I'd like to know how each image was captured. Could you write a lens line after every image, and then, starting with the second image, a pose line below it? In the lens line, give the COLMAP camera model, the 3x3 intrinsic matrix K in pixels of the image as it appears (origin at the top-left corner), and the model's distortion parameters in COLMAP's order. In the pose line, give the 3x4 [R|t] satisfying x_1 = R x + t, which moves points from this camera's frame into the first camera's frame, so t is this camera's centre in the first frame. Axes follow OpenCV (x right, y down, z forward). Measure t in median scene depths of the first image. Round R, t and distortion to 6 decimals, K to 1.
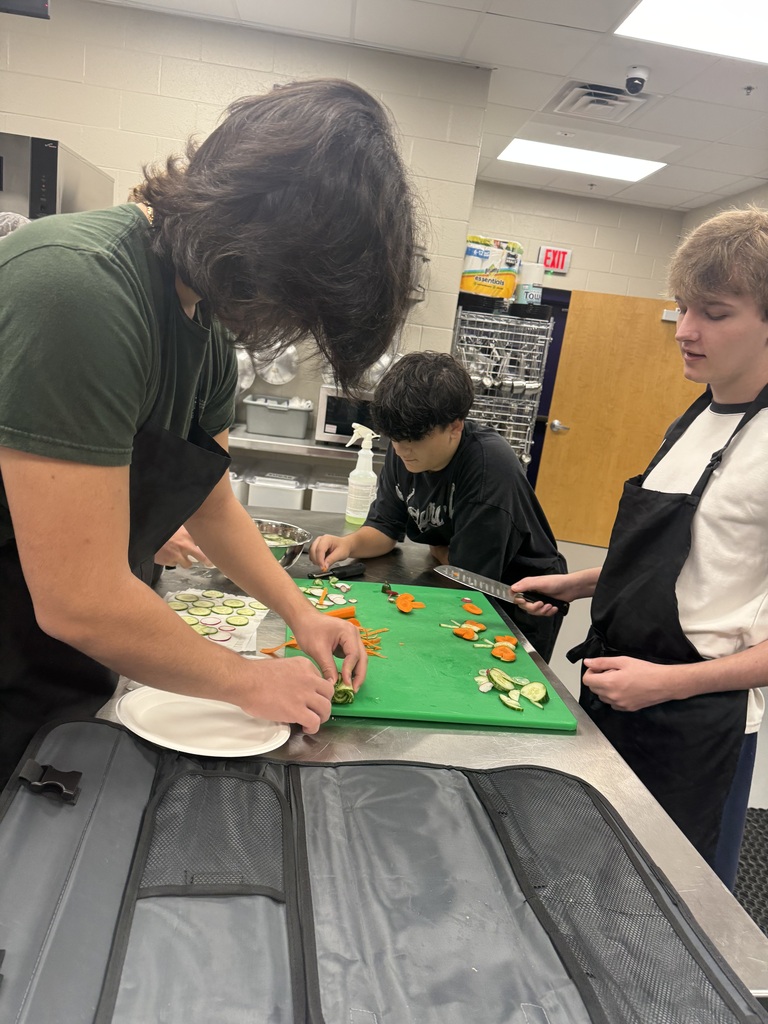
lens RADIAL K [[719.4, 0, 374.1], [0, 719.4, 519.3], [0, 0, 1]] dist [0.108208, -0.161477]
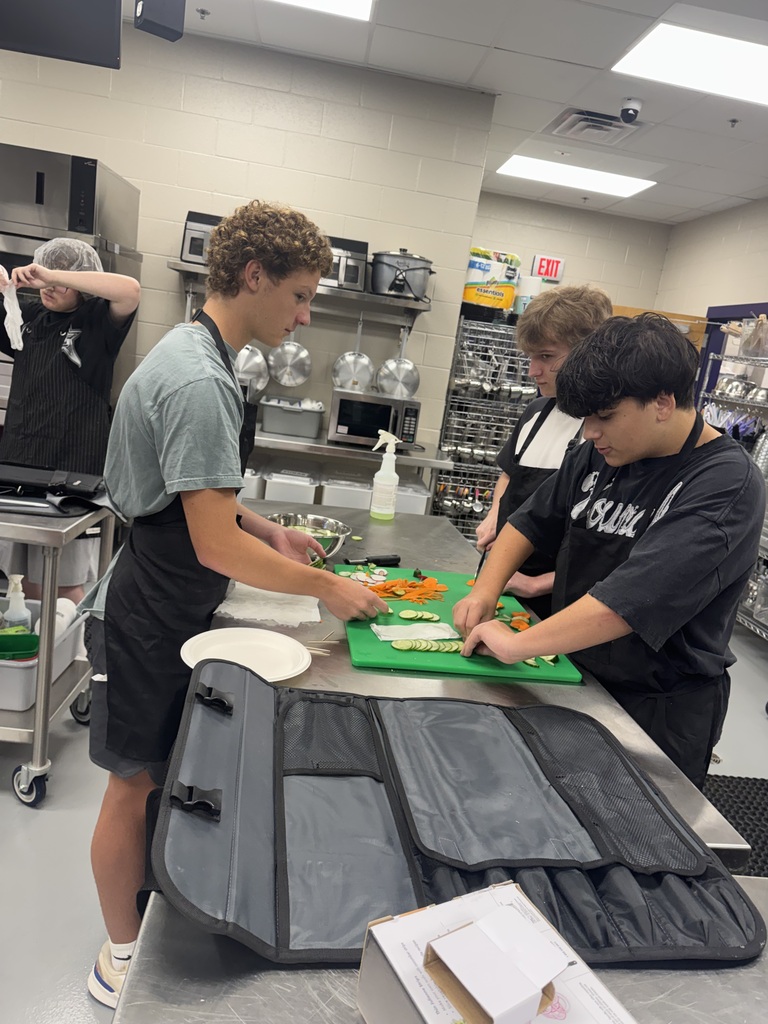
lens RADIAL K [[718.6, 0, 381.3], [0, 718.6, 524.2], [0, 0, 1]] dist [0.091217, -0.146013]
pose [[0.999544, 0.012468, 0.027510, -0.026486], [-0.012847, 0.999824, 0.013647, -0.000360], [-0.027335, -0.013994, 0.999528, -0.064445]]
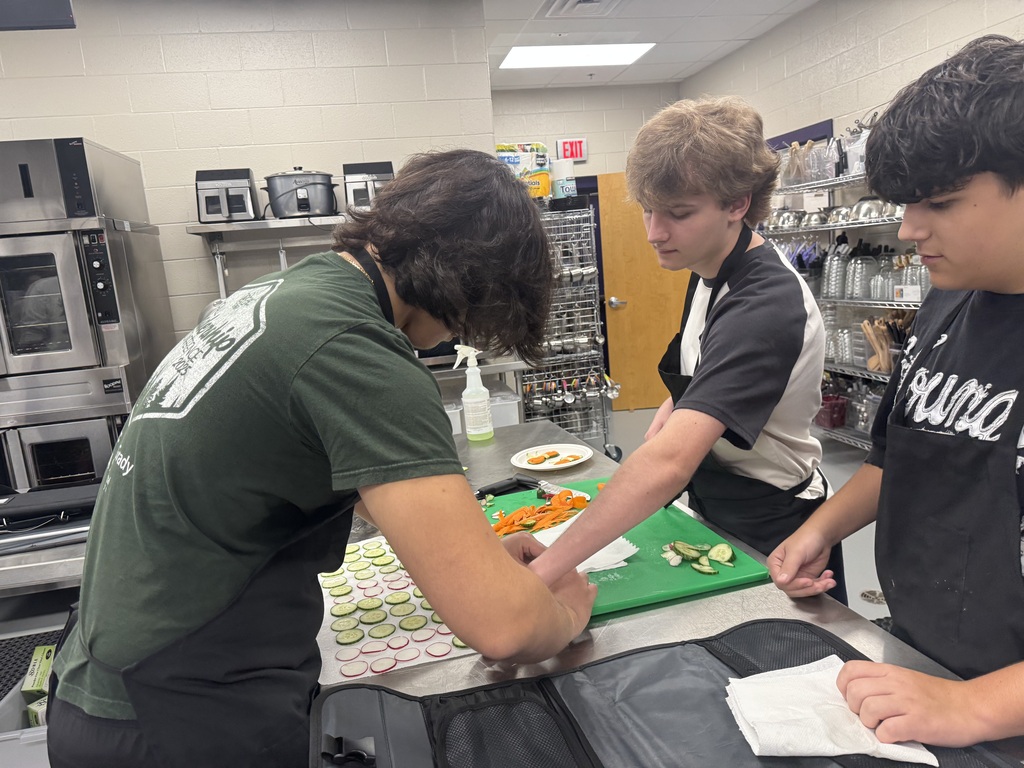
lens RADIAL K [[719.4, 0, 512.0], [0, 719.4, 384.0], [0, 0, 1]] dist [0.108208, -0.161477]
pose [[0.967638, -0.231391, 0.100676, -0.032381], [0.236664, 0.970600, -0.043877, -0.007446], [-0.087563, 0.066283, 0.993951, -0.012613]]
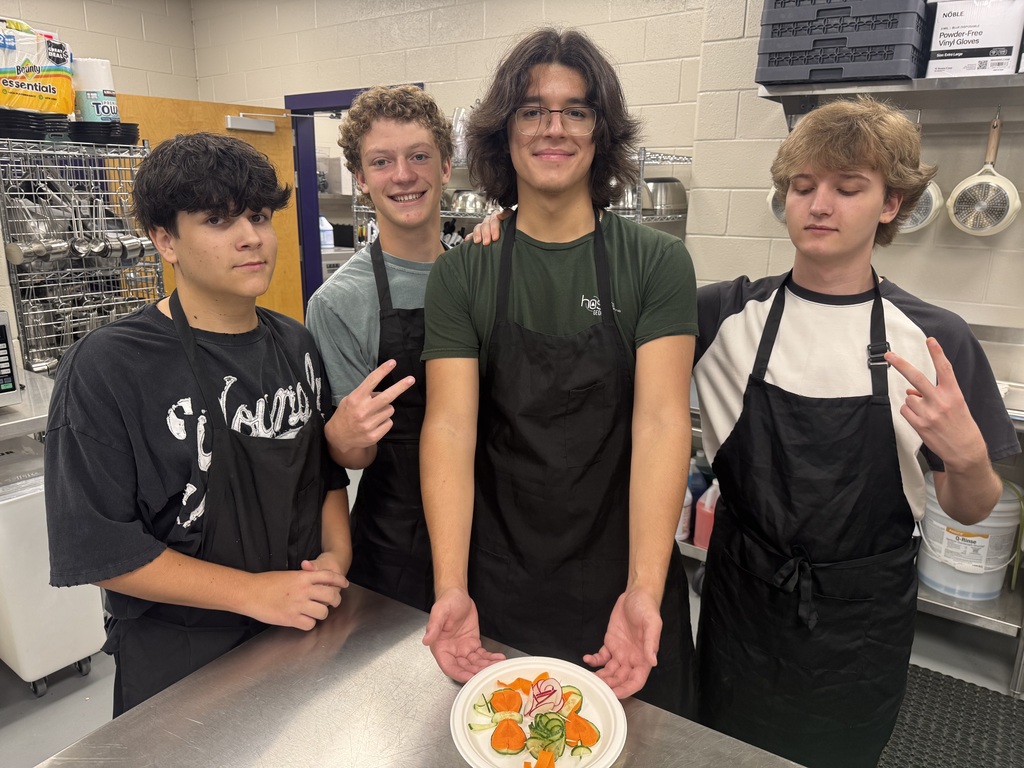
lens RADIAL K [[741.0, 0, 512.0], [0, 741.0, 384.0], [0, 0, 1]] dist [0.017256, 0.000061]
pose [[0.646369, -0.299140, 0.701942, -0.098351], [0.235428, 0.953249, 0.189447, -0.116006], [-0.725797, 0.042804, 0.686576, 0.292071]]
